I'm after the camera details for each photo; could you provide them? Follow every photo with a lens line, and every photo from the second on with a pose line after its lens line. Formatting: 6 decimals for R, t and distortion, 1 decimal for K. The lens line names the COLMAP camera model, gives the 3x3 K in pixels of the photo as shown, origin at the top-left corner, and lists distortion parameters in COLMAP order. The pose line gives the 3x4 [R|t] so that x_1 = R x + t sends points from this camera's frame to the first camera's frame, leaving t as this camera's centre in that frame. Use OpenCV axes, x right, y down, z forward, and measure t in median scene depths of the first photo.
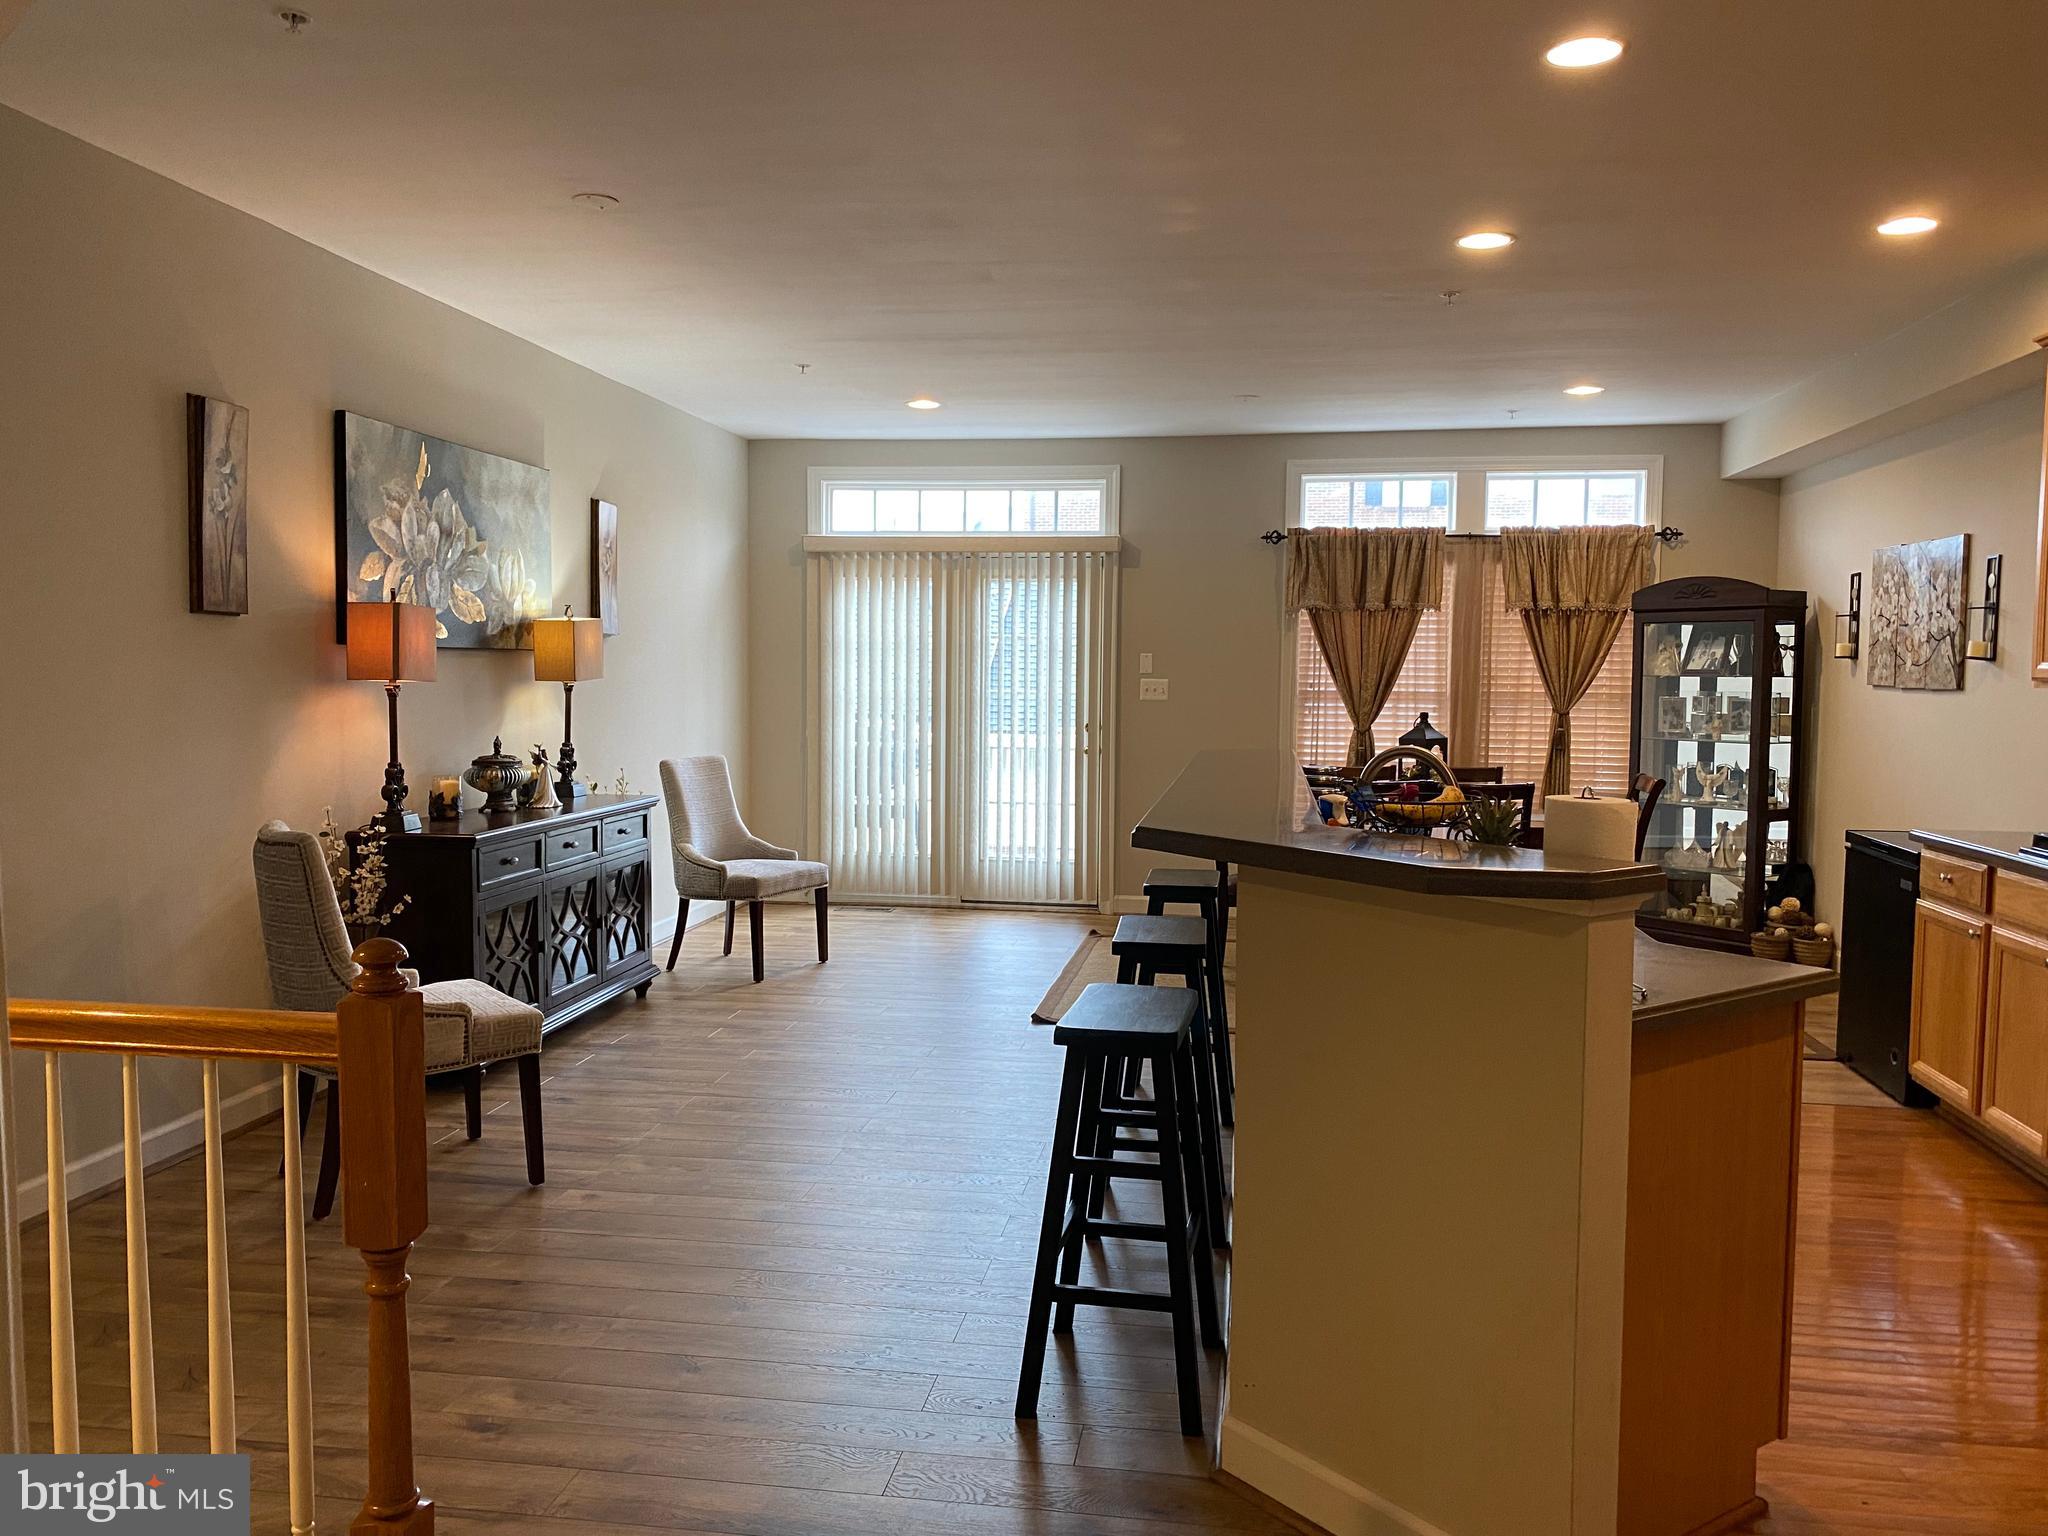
lens RADIAL K [[1587.8, 0, 1024.0], [0, 1587.8, 768.0], [0, 0, 1]] dist [0.037922, -0.001200]
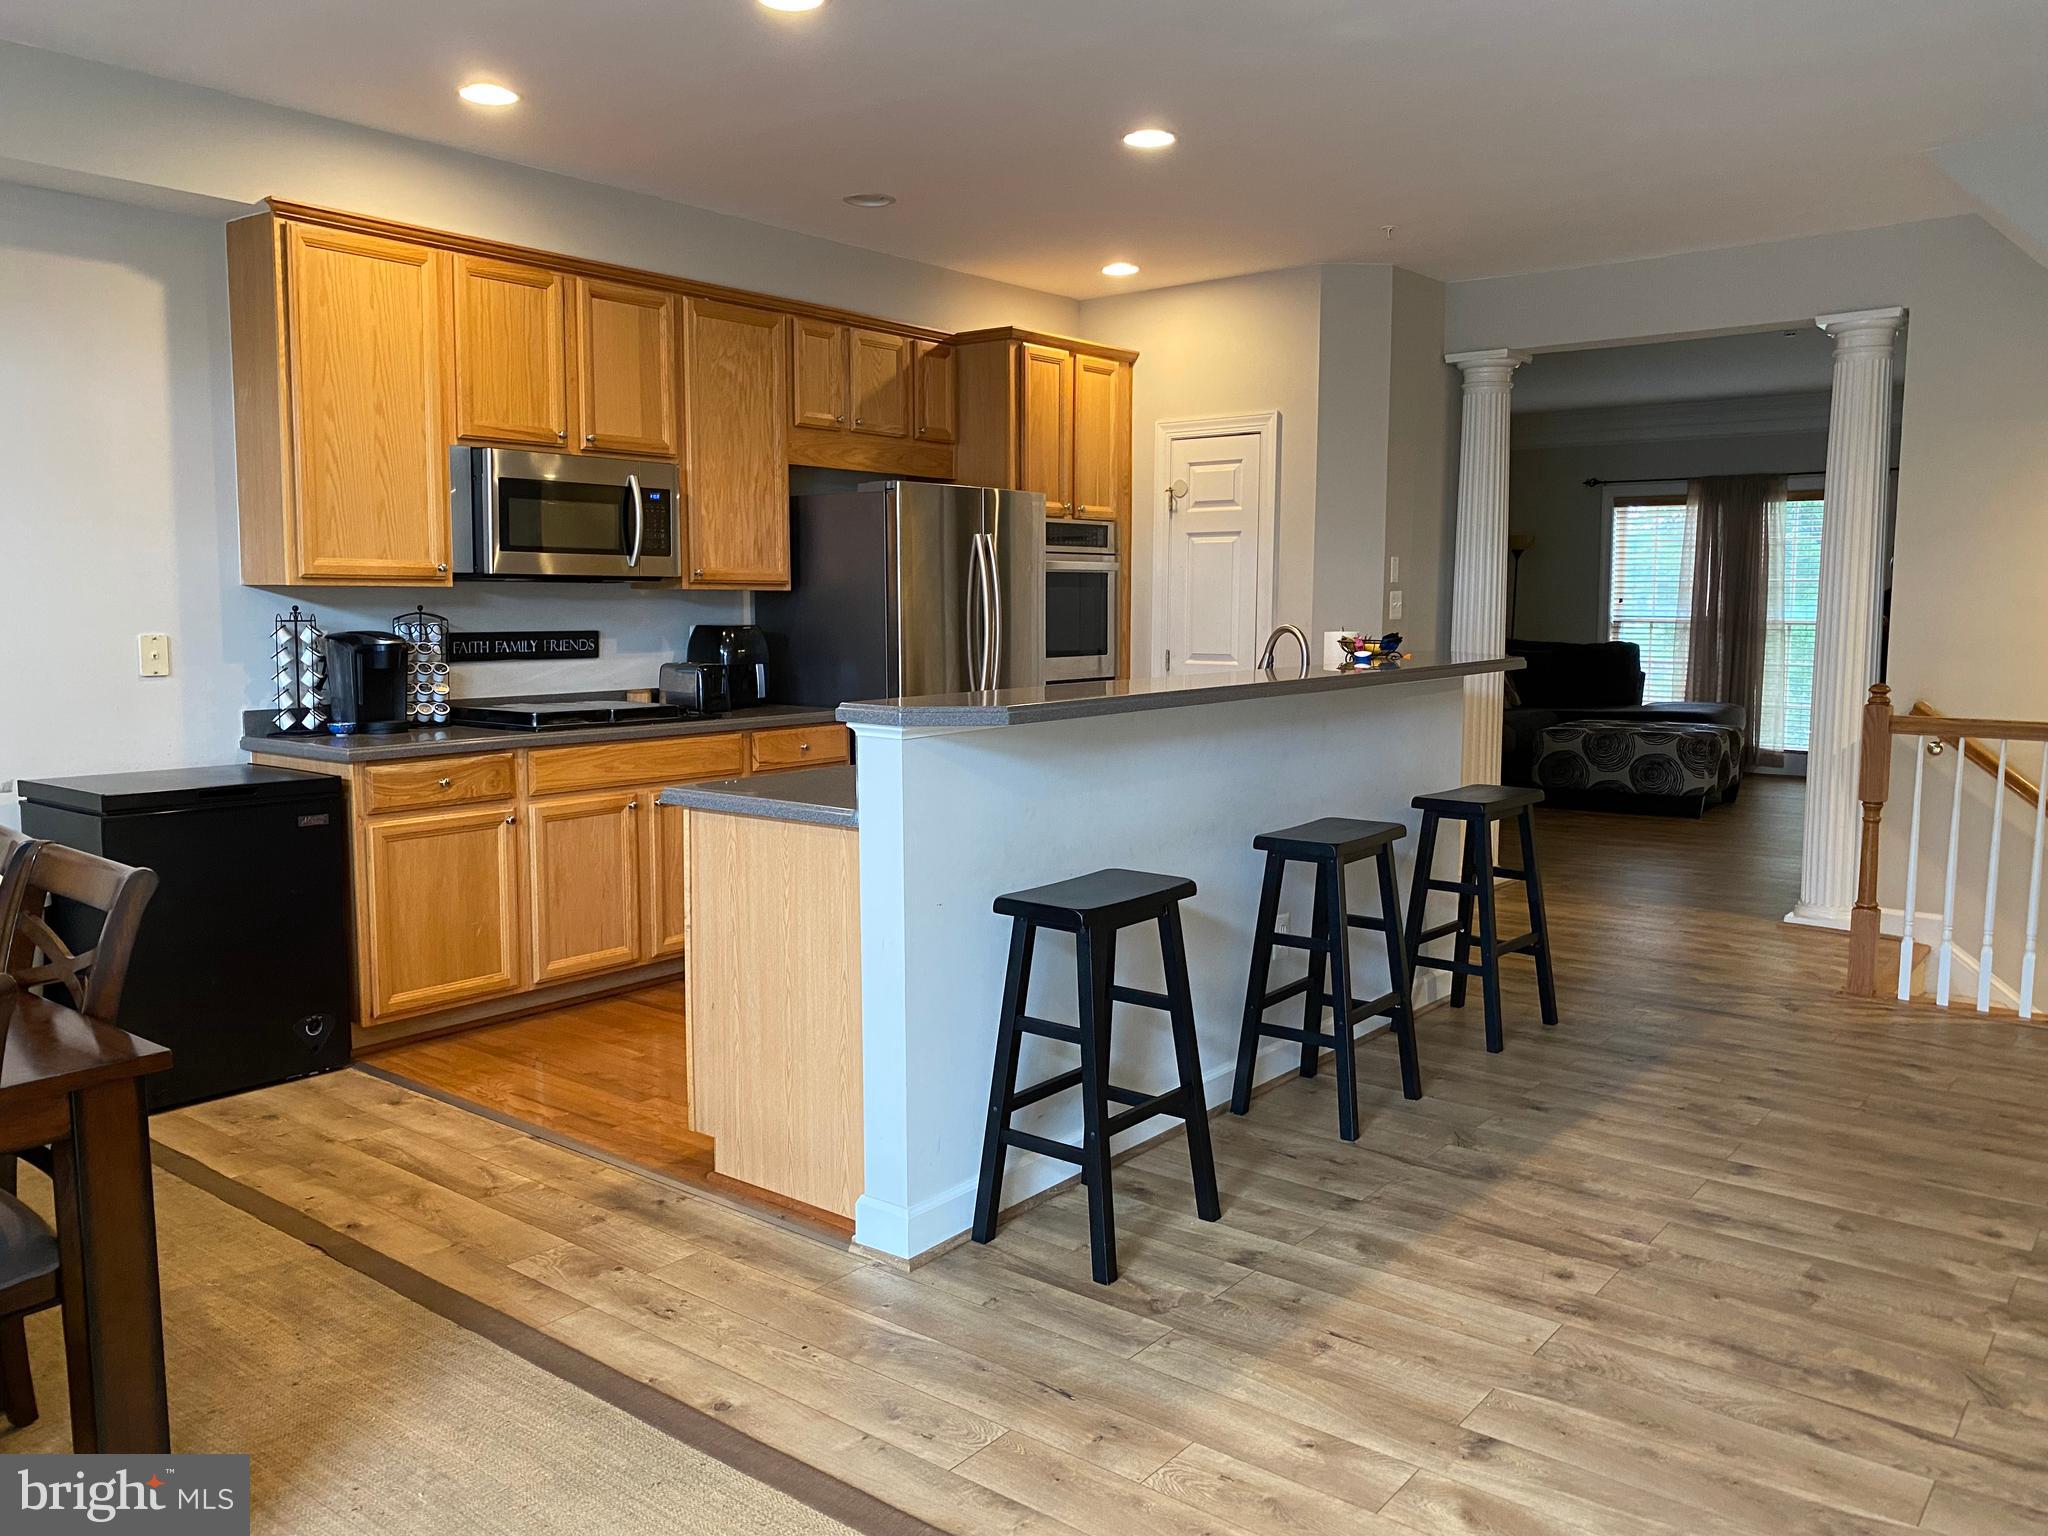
lens RADIAL K [[1587.8, 0, 1024.0], [0, 1587.8, 768.0], [0, 0, 1]] dist [0.037922, -0.001200]
pose [[-0.868233, -0.066267, 0.491712, -0.157908], [0.020695, 0.985341, 0.169334, -0.077147], [-0.495725, 0.157198, -0.854134, 1.296132]]
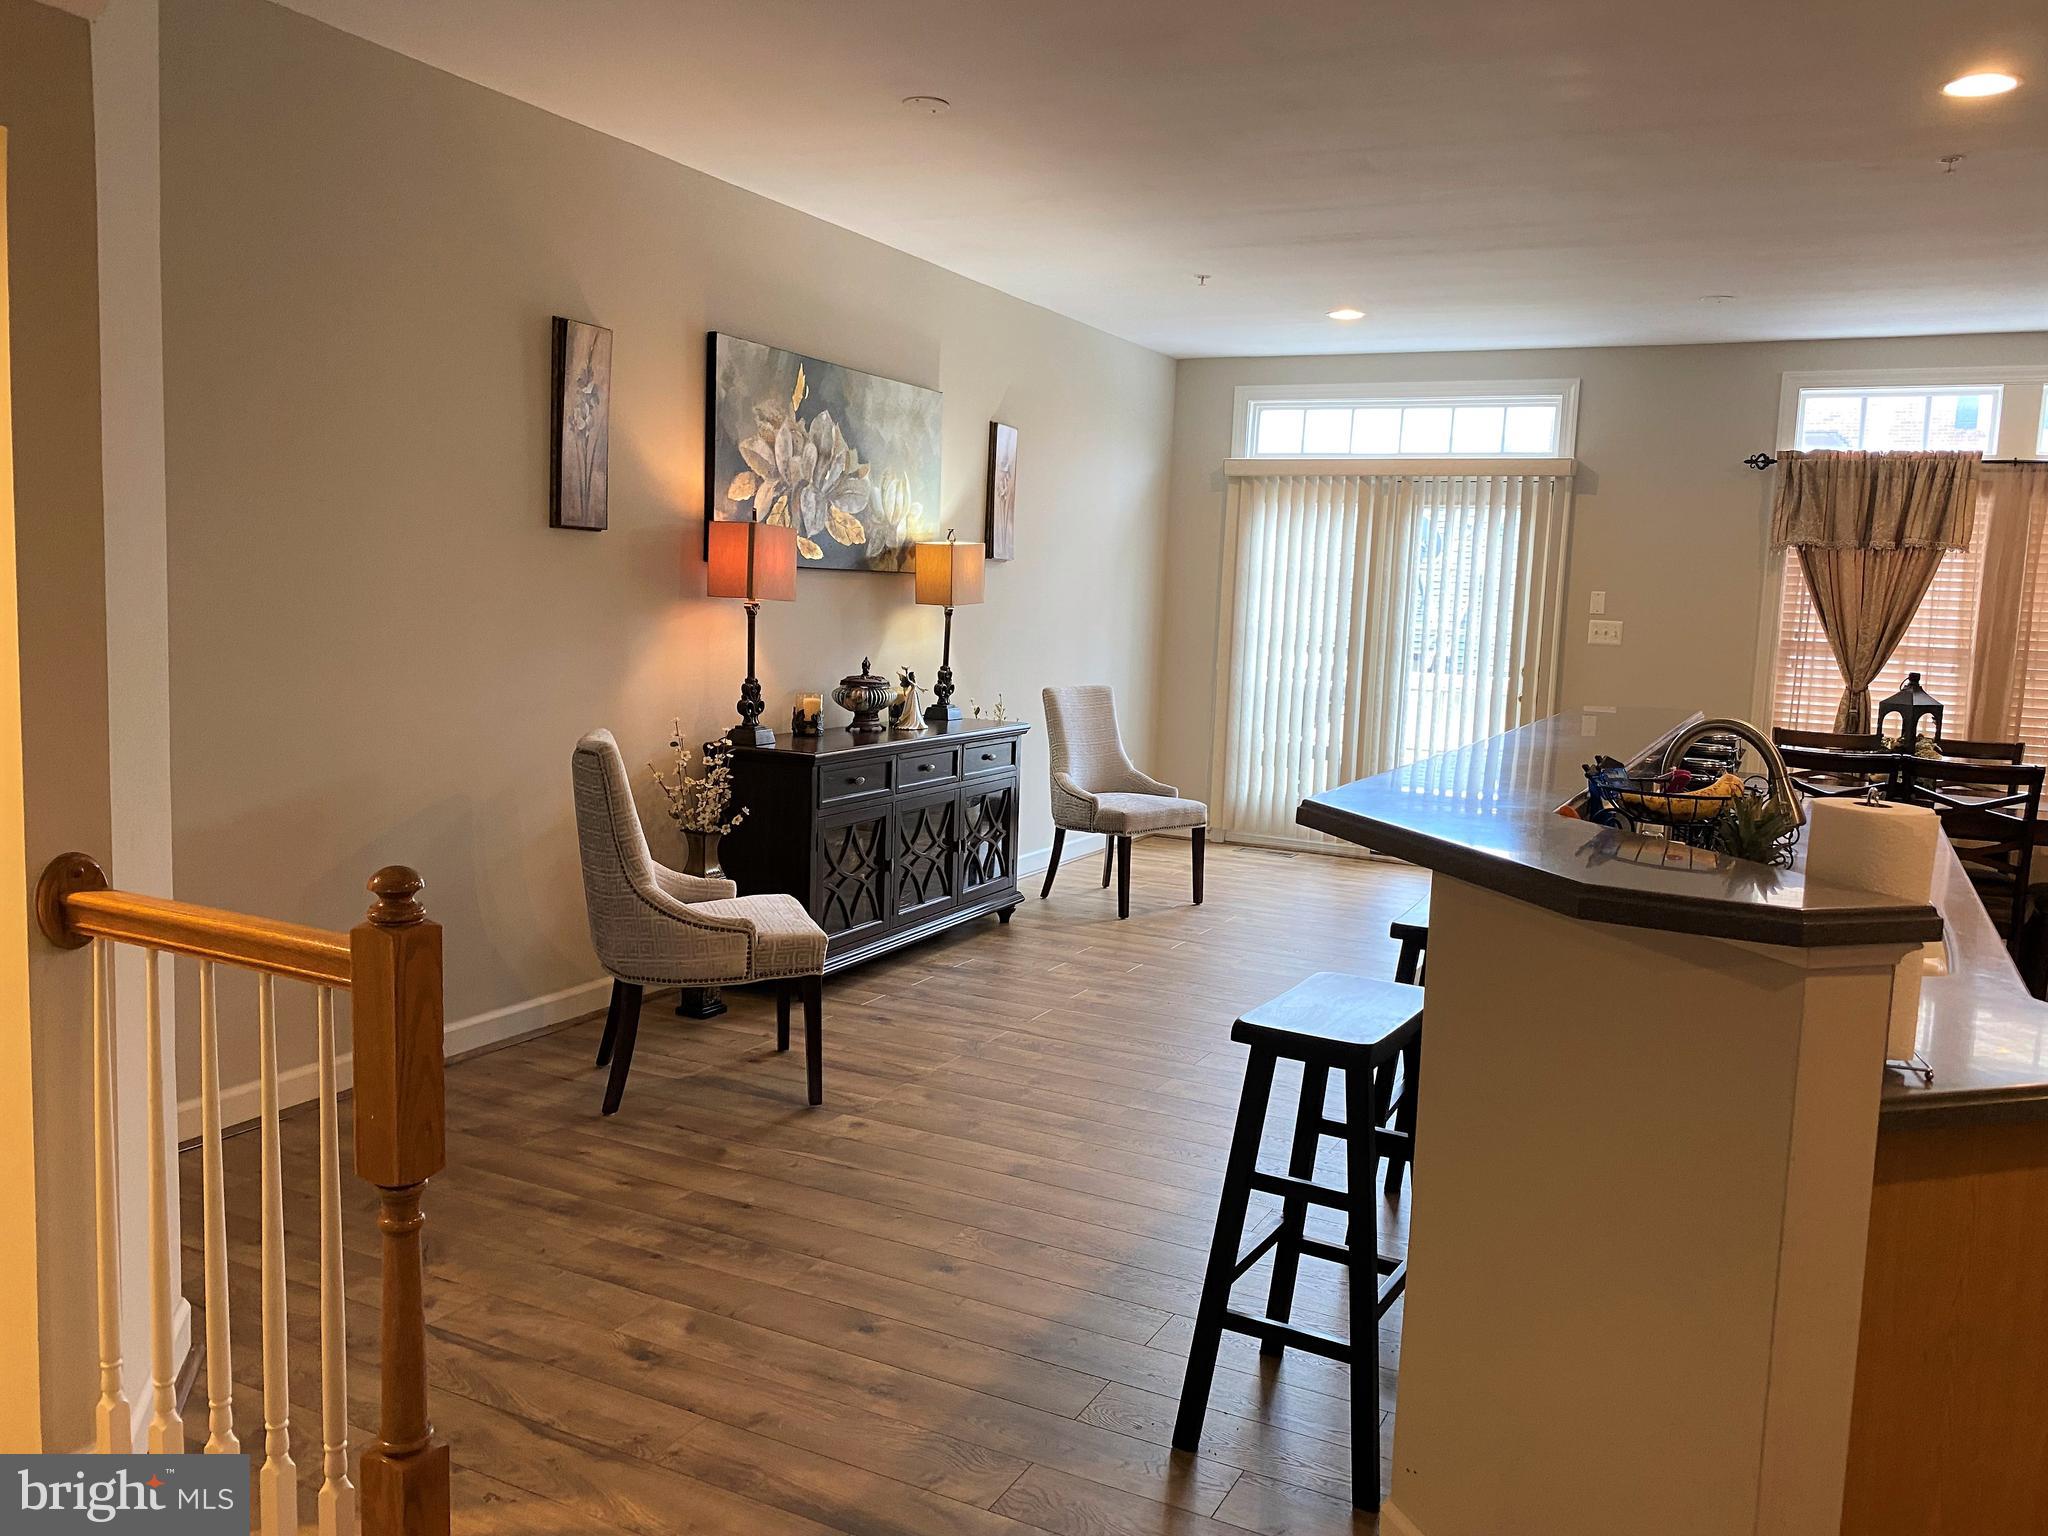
lens RADIAL K [[1580.5, 0, 1046.7], [0, 1580.5, 759.4], [0, 0, 1]] dist [0.146459, -0.261207]
pose [[0.952693, 0.061294, -0.297689, 0.082890], [-0.049821, 0.997699, 0.045985, -0.006758], [0.299823, -0.028979, 0.953555, 0.065086]]
